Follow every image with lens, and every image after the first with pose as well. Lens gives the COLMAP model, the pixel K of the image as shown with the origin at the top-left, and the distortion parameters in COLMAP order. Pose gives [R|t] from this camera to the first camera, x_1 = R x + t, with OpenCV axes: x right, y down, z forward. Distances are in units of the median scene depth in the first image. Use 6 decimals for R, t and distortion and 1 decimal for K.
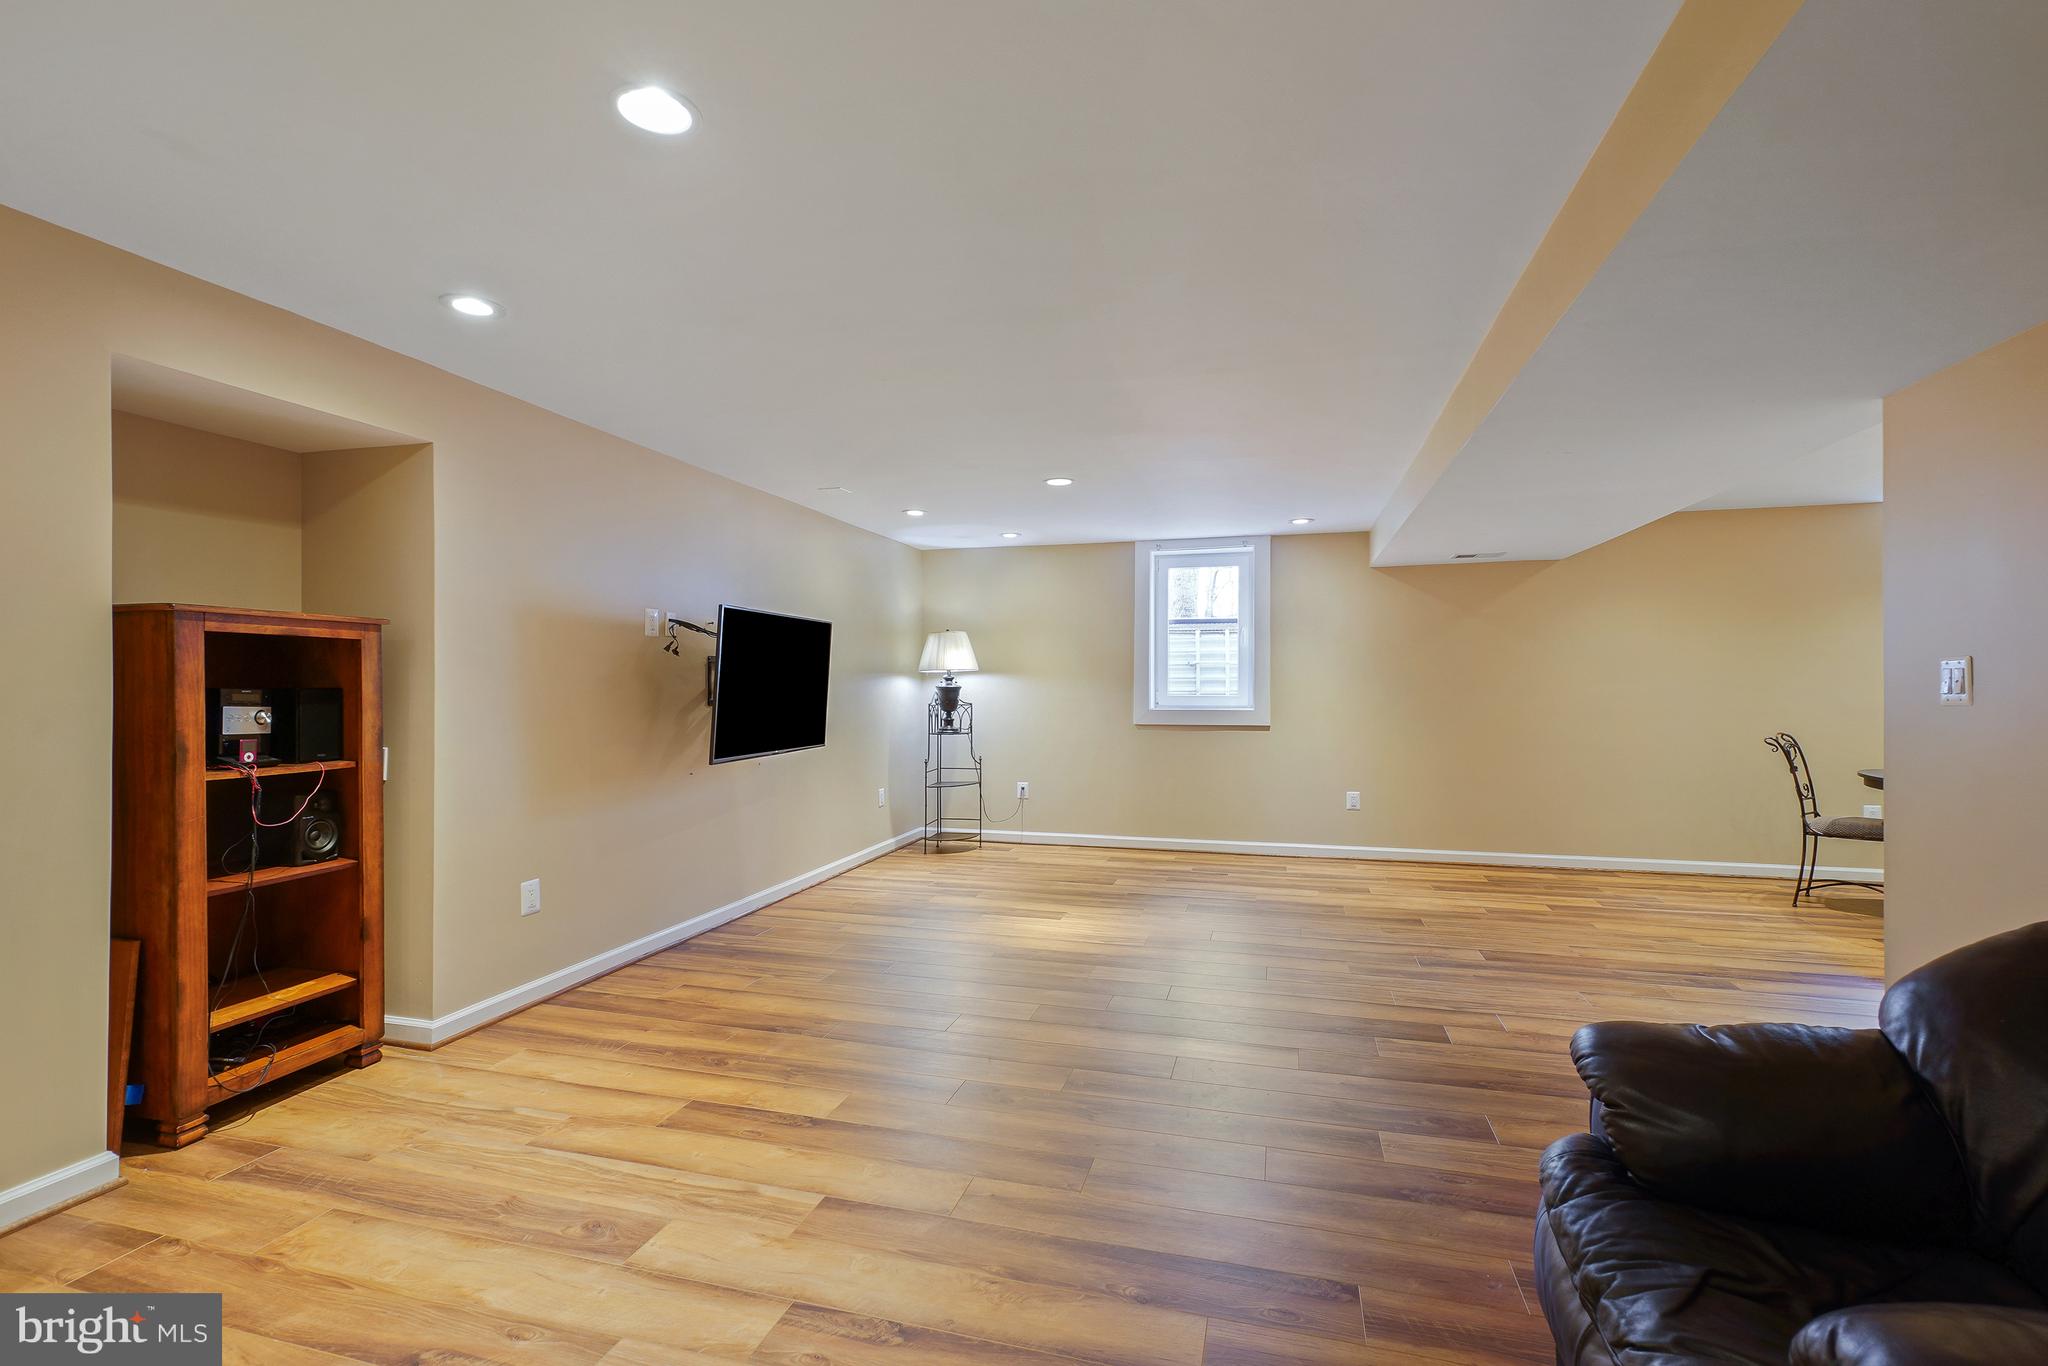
lens RADIAL K [[896.4, 0, 1045.2], [0, 896.4, 680.1], [0, 0, 1]] dist [-0.007528, 0.002527]
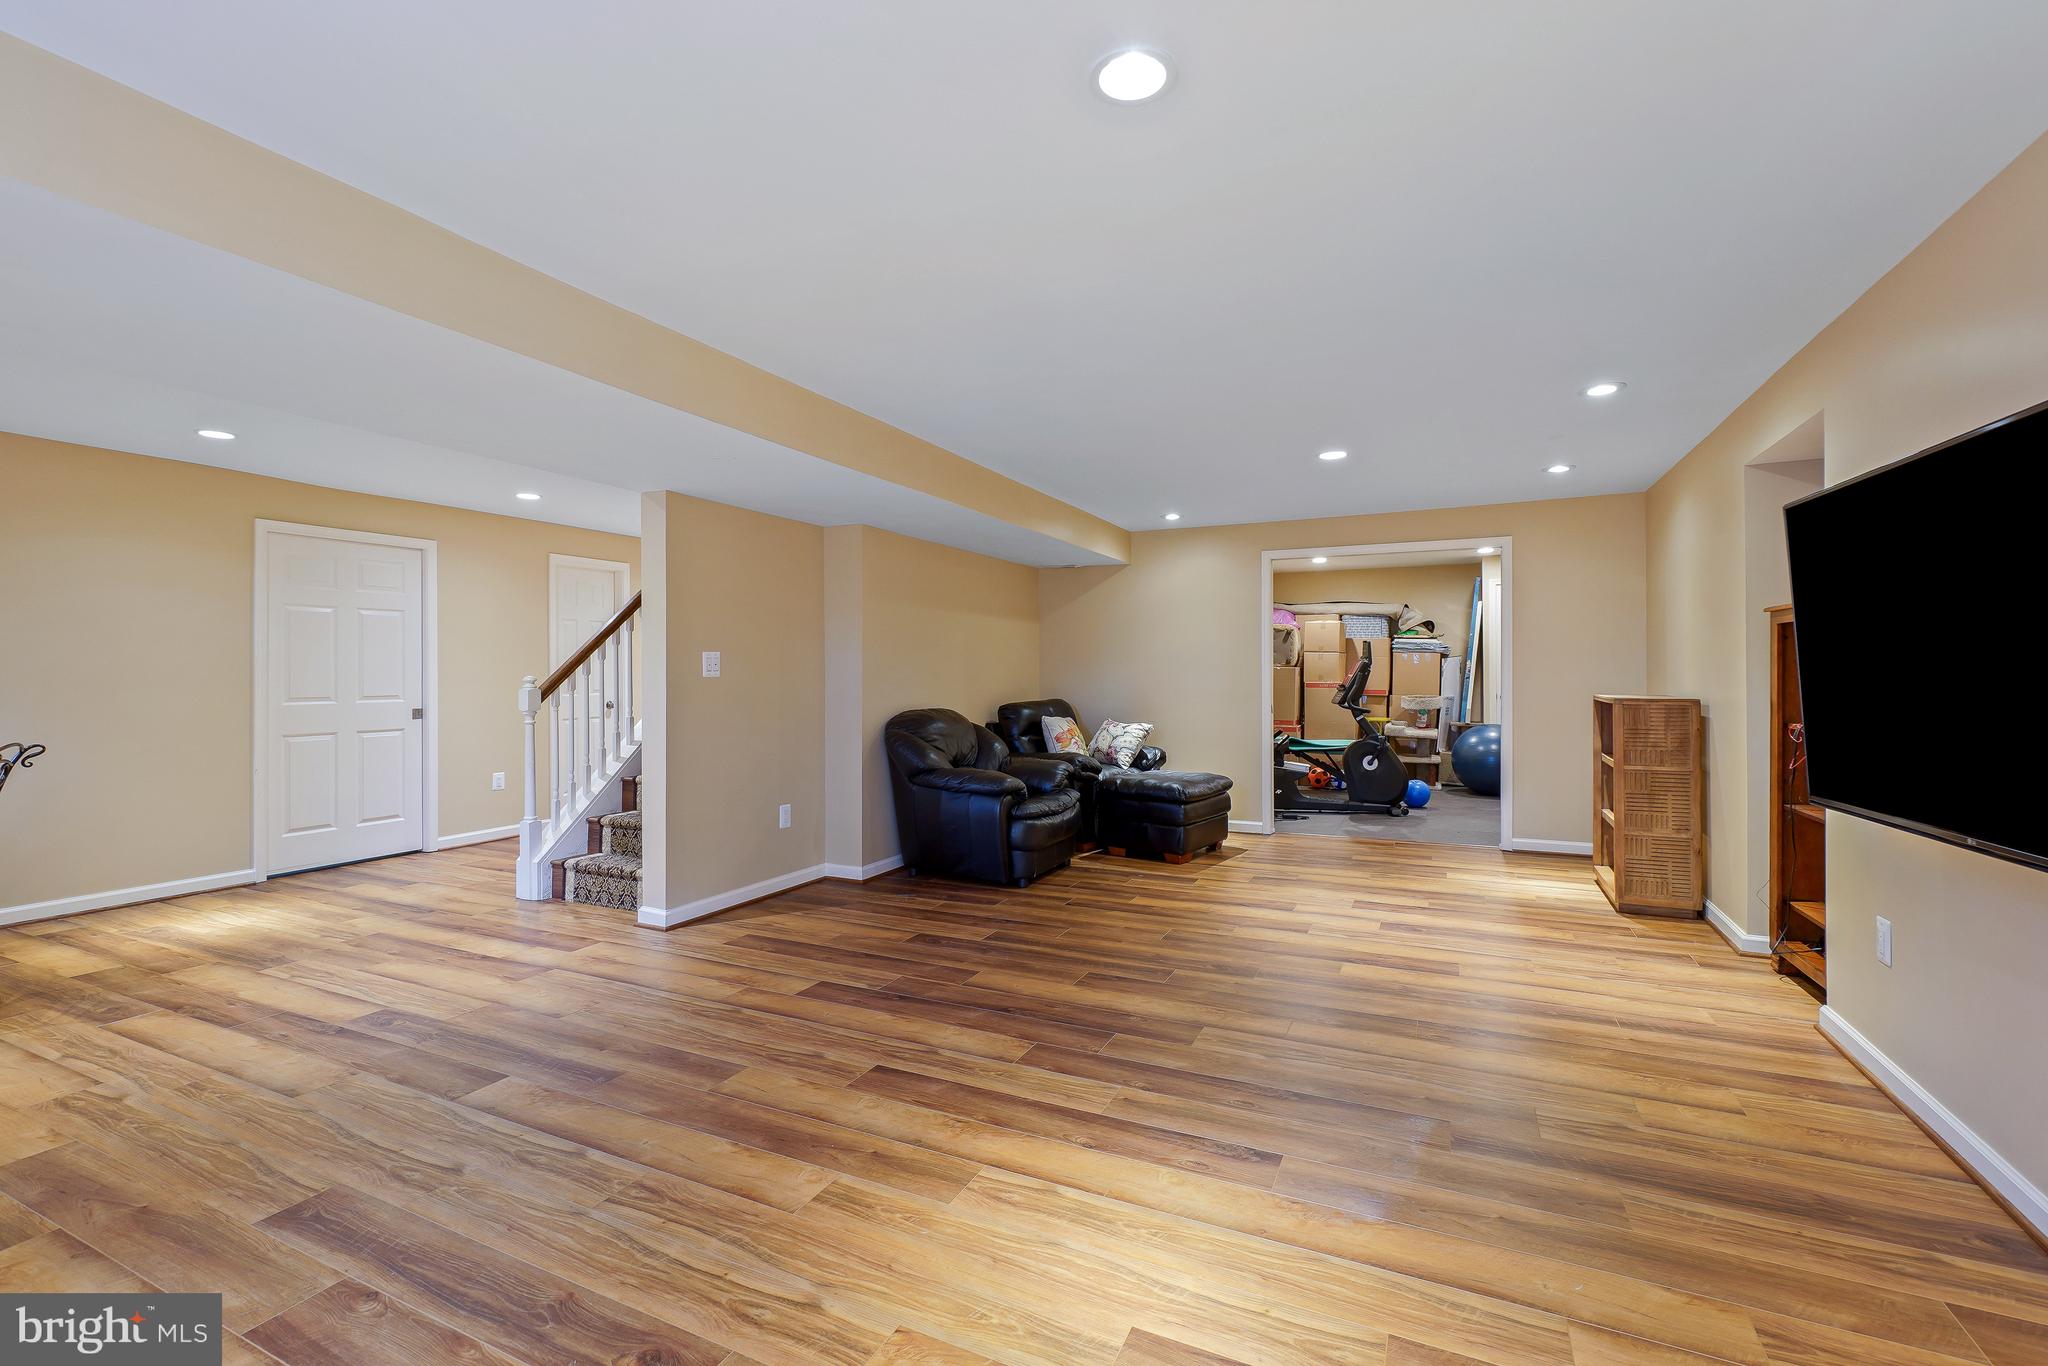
lens RADIAL K [[896.4, 0, 1023.6], [0, 896.4, 678.1], [0, 0, 1]] dist [-0.007528, 0.002527]
pose [[-0.981667, 0.002076, 0.190590, -0.010713], [0.002454, 0.999995, 0.001748, 0.017475], [-0.190586, 0.002184, -0.981668, 1.628929]]
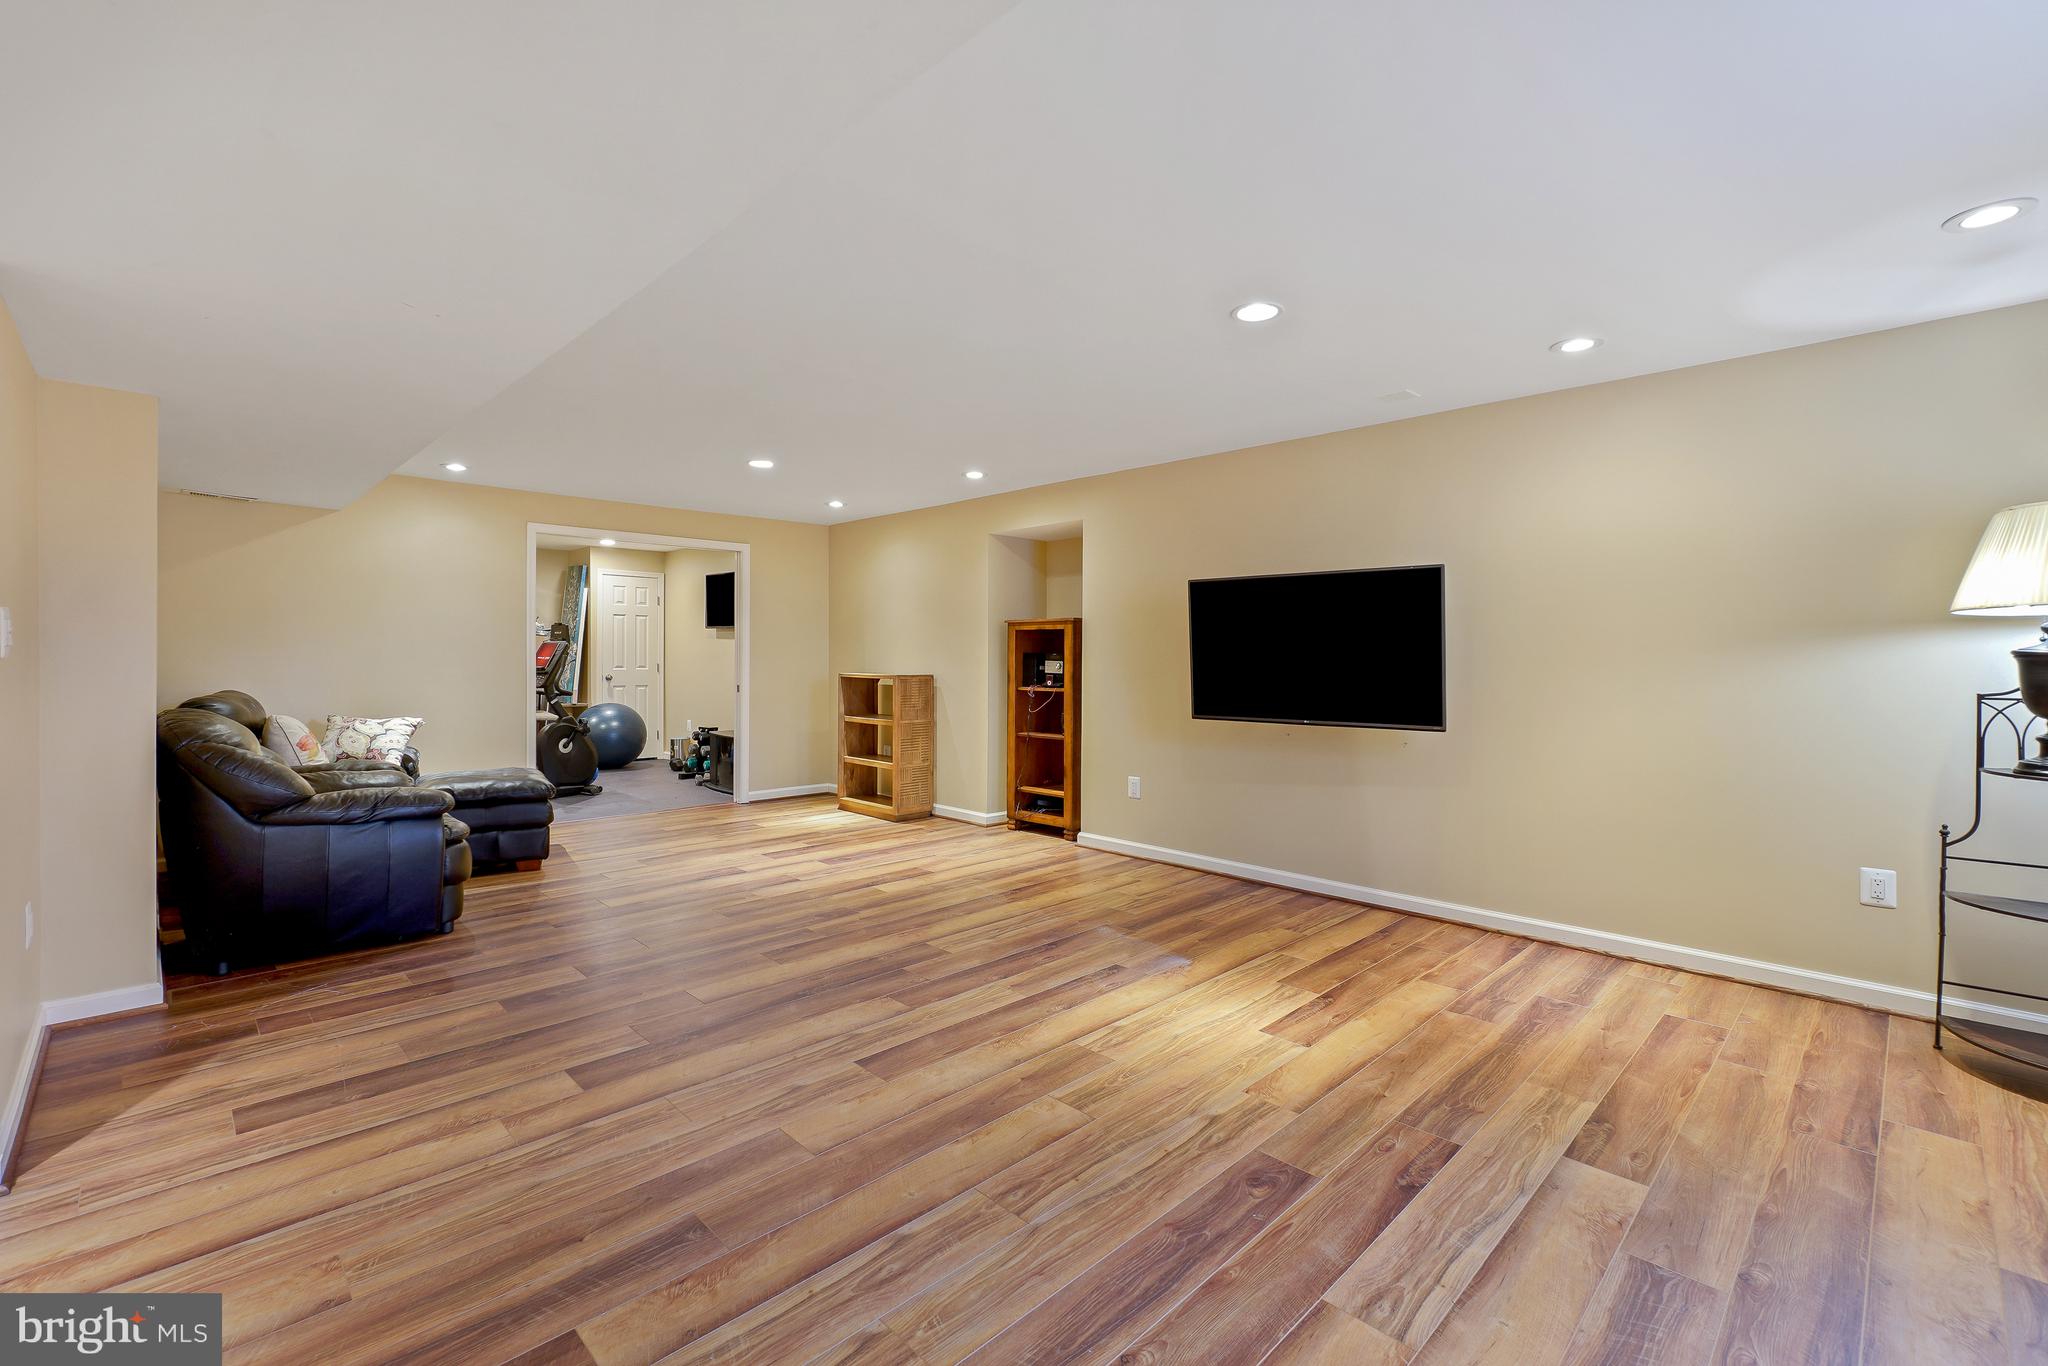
lens RADIAL K [[896.4, 0, 1020.4], [0, 896.4, 677.6], [0, 0, 1]] dist [-0.007528, 0.002527]
pose [[-0.508945, 0.017516, -0.860621, 0.750587], [-0.002210, 0.999763, 0.021654, 0.016025], [0.860796, 0.012923, -0.508786, 1.411506]]
